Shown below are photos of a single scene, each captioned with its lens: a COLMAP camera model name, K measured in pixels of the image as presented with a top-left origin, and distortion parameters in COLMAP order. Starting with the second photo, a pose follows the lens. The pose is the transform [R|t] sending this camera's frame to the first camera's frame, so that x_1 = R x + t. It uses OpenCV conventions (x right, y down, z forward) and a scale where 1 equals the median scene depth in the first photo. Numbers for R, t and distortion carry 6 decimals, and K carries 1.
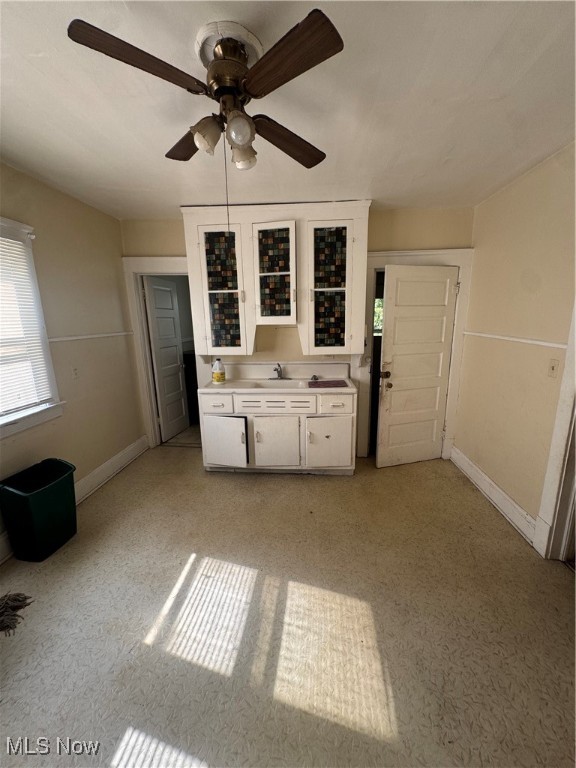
lens RADIAL K [[309.2, 0, 290.2], [0, 309.2, 383.1], [0, 0, 1]] dist [-0.000324, 0.000019]
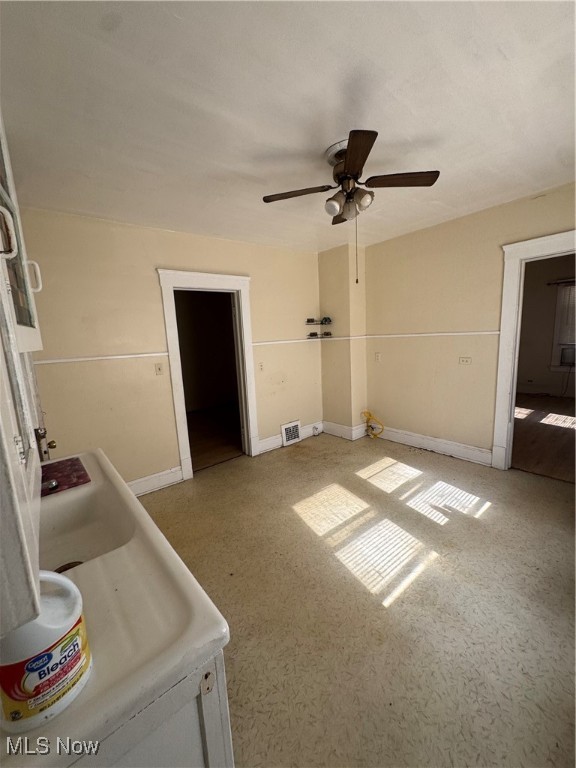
lens RADIAL K [[309.2, 0, 287.7], [0, 309.2, 382.7], [0, 0, 1]] dist [-0.000324, 0.000019]
pose [[-0.696276, -0.066010, 0.714733, -0.776316], [0.209923, 0.933497, 0.290716, -0.323180], [-0.686391, 0.352458, -0.636114, 1.708604]]
